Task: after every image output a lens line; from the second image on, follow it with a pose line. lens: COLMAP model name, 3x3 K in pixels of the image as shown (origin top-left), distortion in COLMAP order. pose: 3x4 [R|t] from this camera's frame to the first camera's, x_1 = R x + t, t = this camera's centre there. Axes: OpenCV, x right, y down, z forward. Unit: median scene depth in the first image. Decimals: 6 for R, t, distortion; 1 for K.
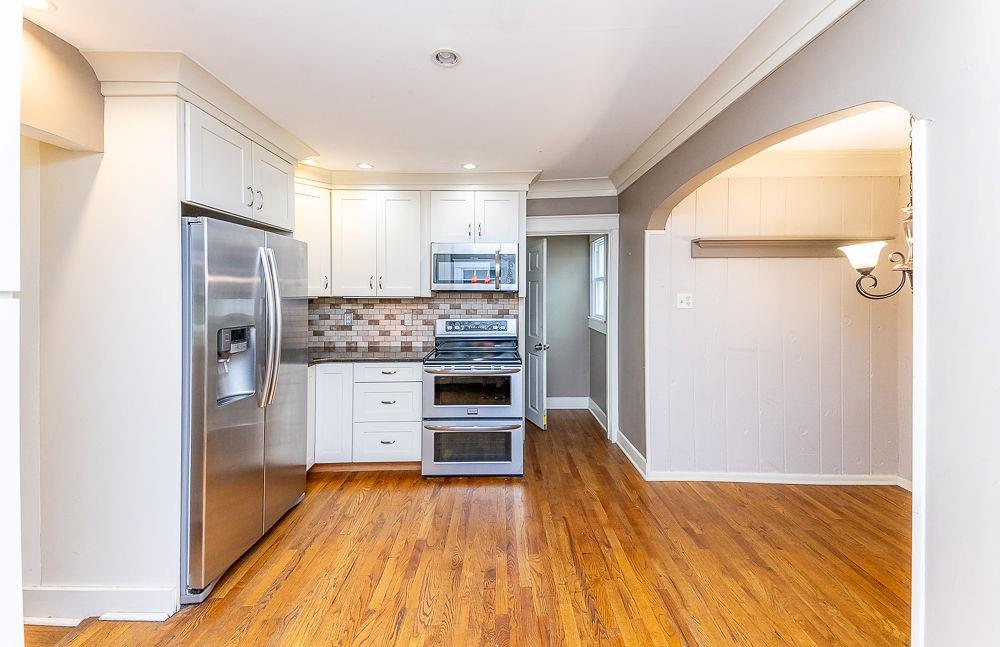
lens RADIAL K [[382.8, 0, 502.5], [0, 382.8, 289.3], [0, 0, 1]] dist [0.006360, -0.003205]
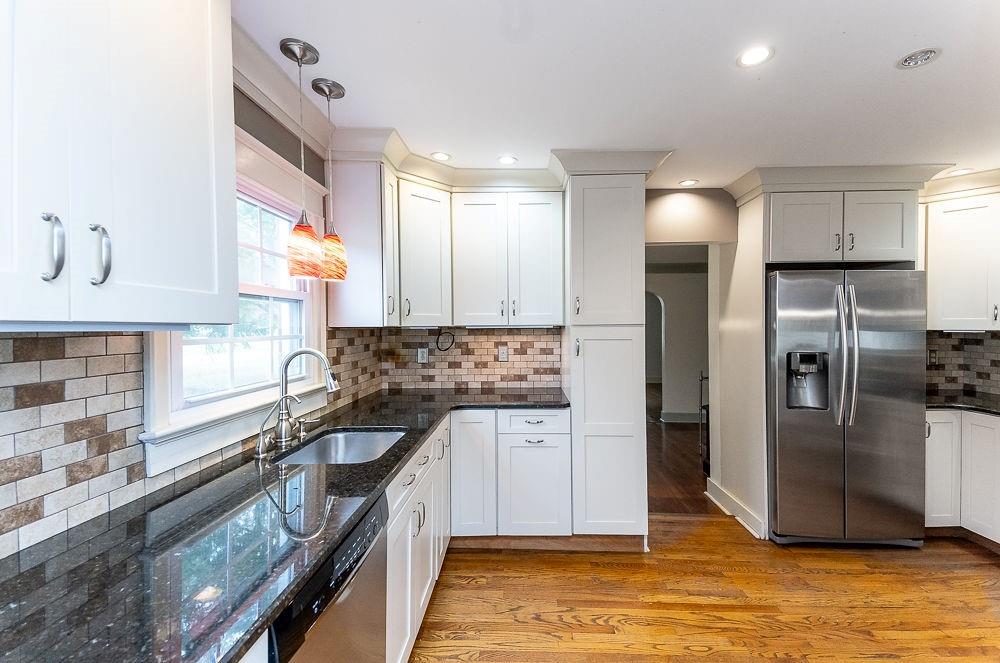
lens RADIAL K [[407.3, 0, 514.5], [0, 407.3, 328.6], [0, 0, 1]] dist [0.001626, -0.005246]
pose [[-0.038662, 0.006486, -0.999231, 0.499658], [0.005607, 0.999965, 0.006274, 0.004293], [0.999237, -0.005360, -0.038697, 0.060476]]
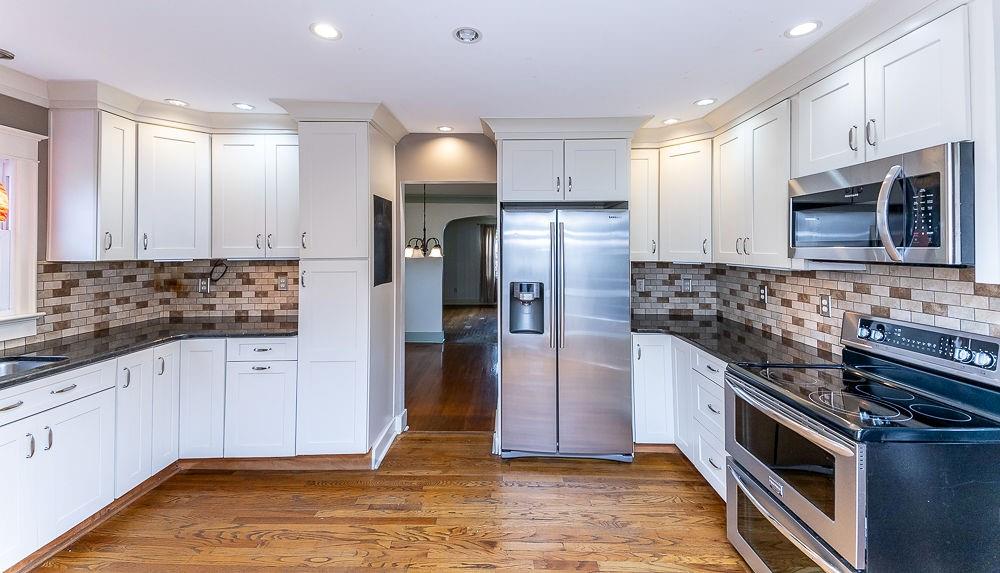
lens RADIAL K [[397.1, 0, 500.3], [0, 397.1, 240.2], [0, 0, 1]] dist [0.022216, -0.002641]
pose [[-0.014399, -0.022223, -0.999649, 0.555494], [0.004679, 0.999741, -0.022293, -0.018718], [0.999885, -0.004998, -0.014291, 0.675239]]
